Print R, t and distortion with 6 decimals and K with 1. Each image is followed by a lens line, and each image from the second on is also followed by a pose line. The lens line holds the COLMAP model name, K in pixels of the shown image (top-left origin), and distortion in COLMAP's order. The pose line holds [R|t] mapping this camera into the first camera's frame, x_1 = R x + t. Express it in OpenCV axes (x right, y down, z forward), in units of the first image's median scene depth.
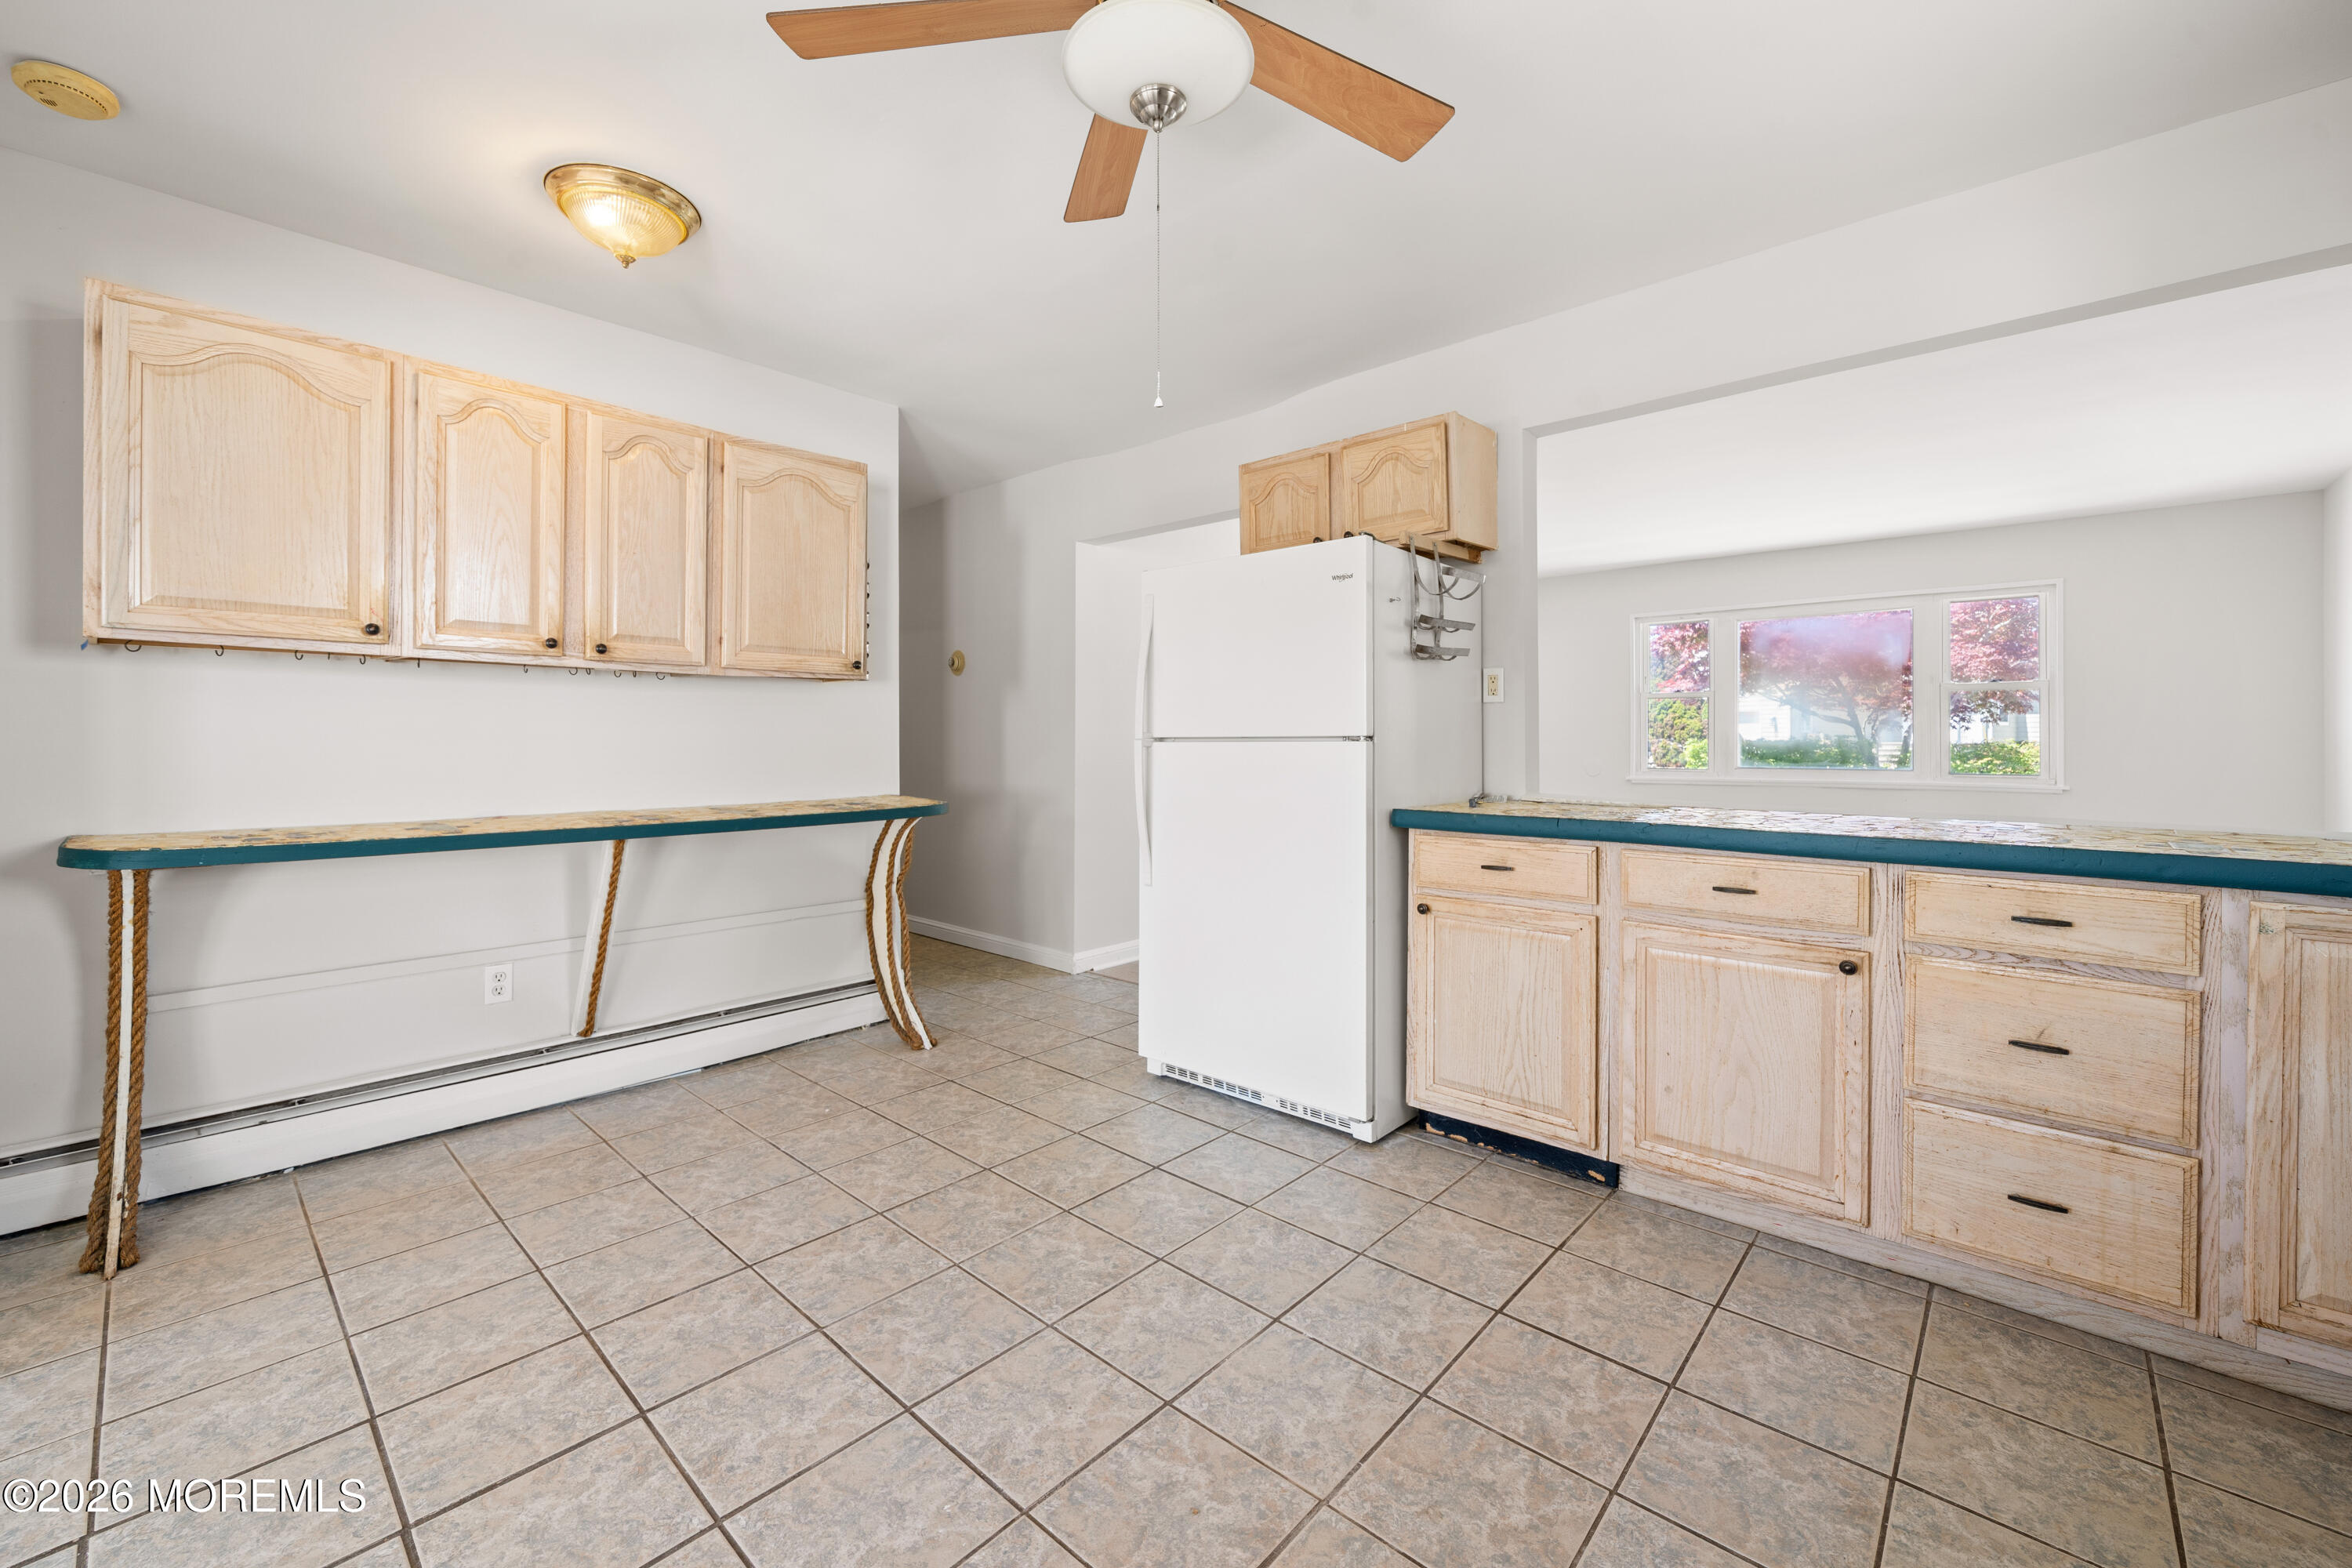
lens RADIAL K [[947.8, 0, 1174.1], [0, 947.8, 736.1], [0, 0, 1]] dist [-0.001454, -0.000199]
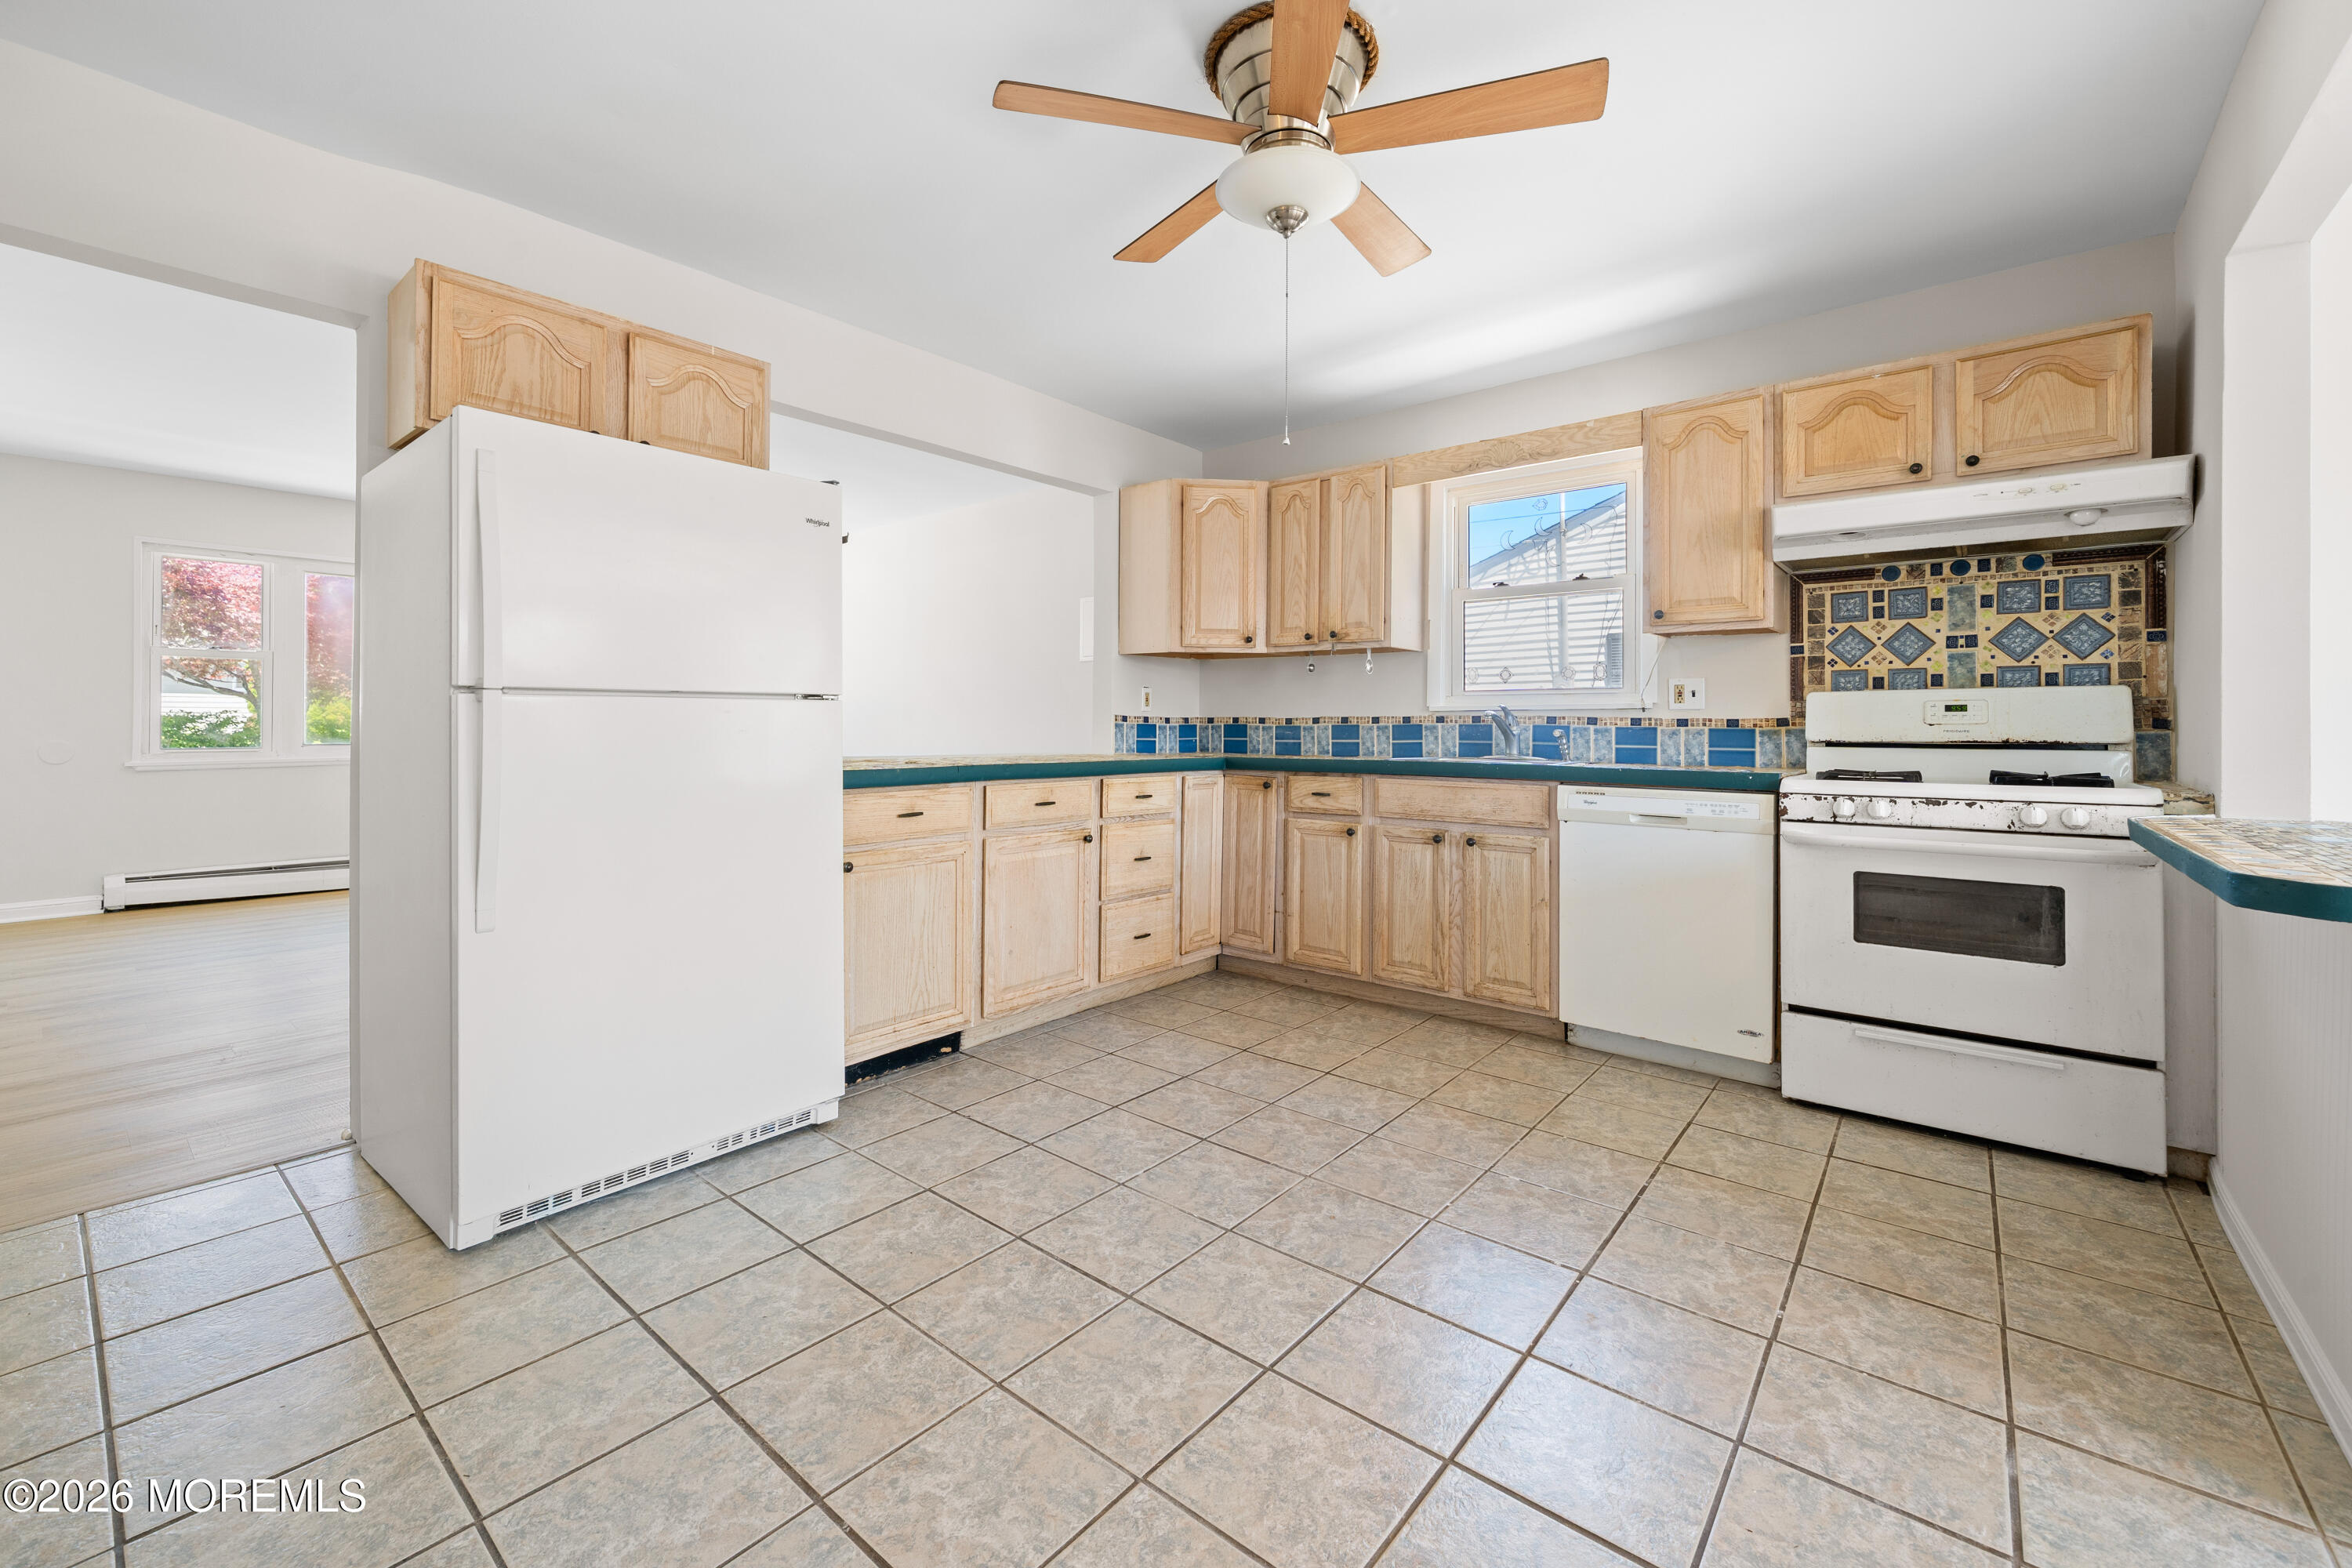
lens RADIAL K [[947.8, 0, 1177.7], [0, 947.8, 716.3], [0, 0, 1]] dist [-0.001454, -0.000199]
pose [[-0.039766, 0.008511, 0.999173, -0.670673], [-0.005147, 0.999949, -0.008722, 0.024700], [-0.999196, -0.005489, -0.039720, 0.604533]]
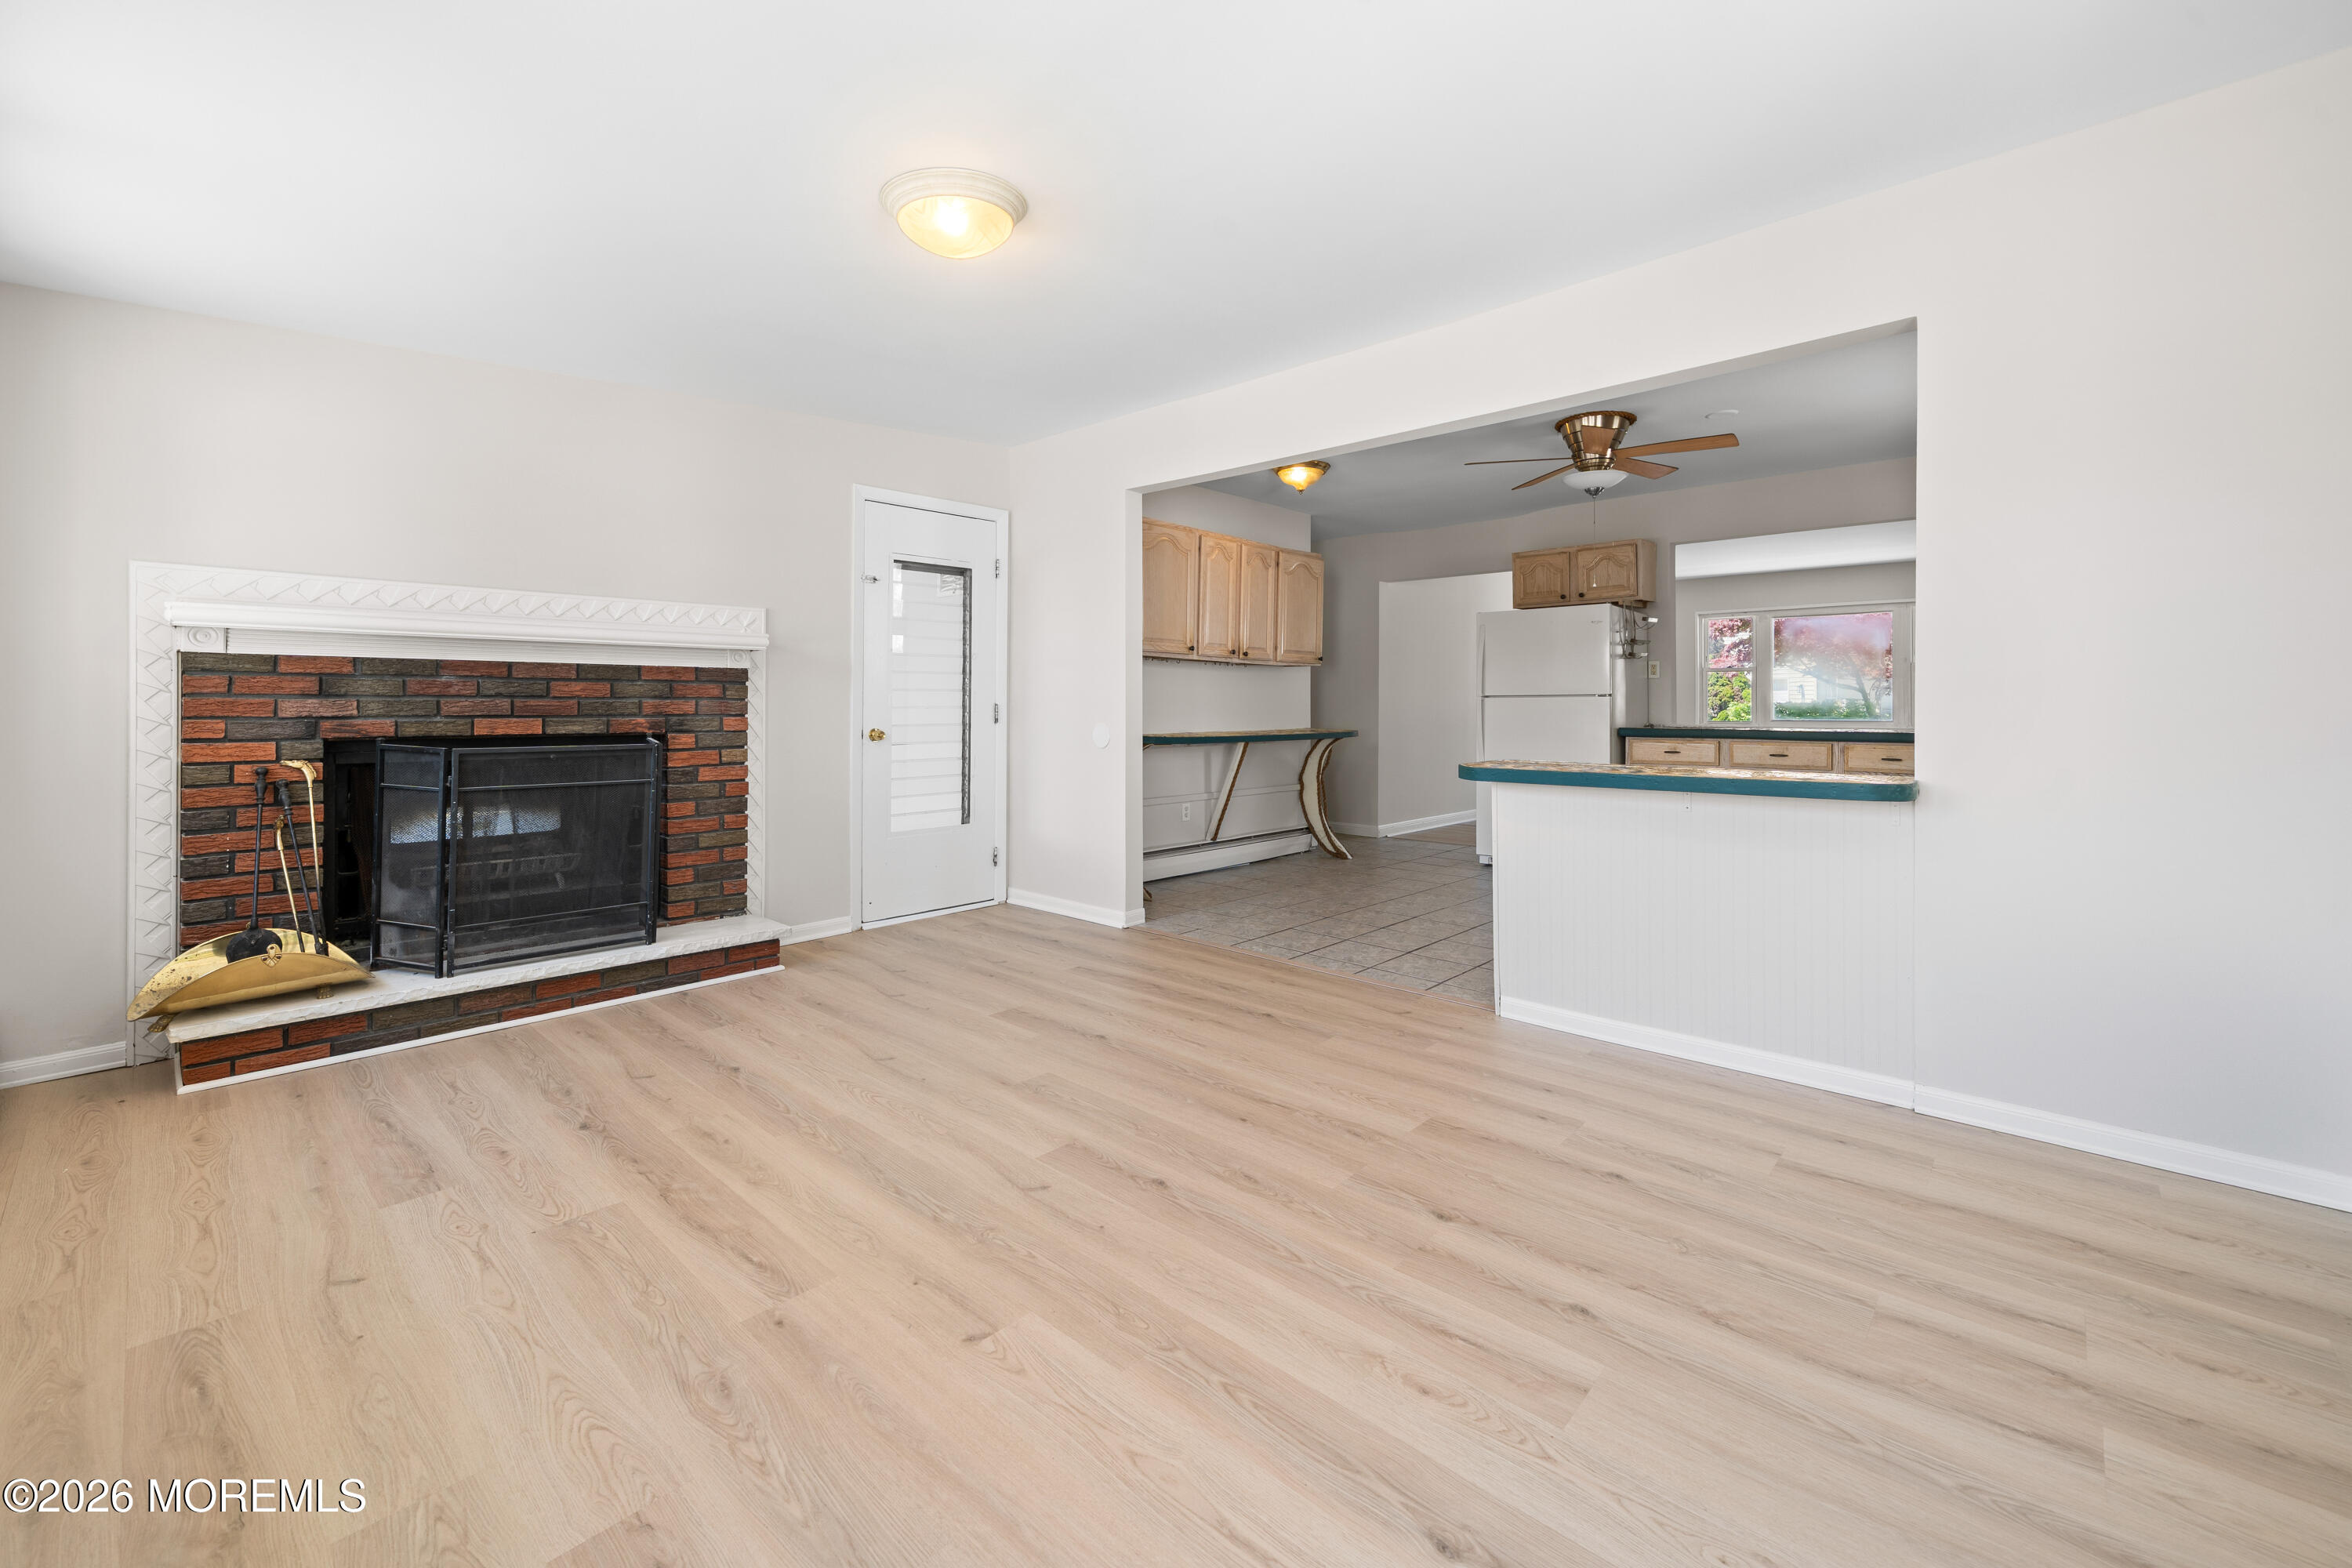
lens RADIAL K [[947.8, 0, 1190.0], [0, 947.8, 697.3], [0, 0, 1]] dist [-0.001454, -0.000199]
pose [[0.999945, 0.000134, -0.010492, -0.767735], [-0.000192, 0.999984, -0.005566, 0.020373], [0.010491, 0.005568, 0.999929, -1.245900]]
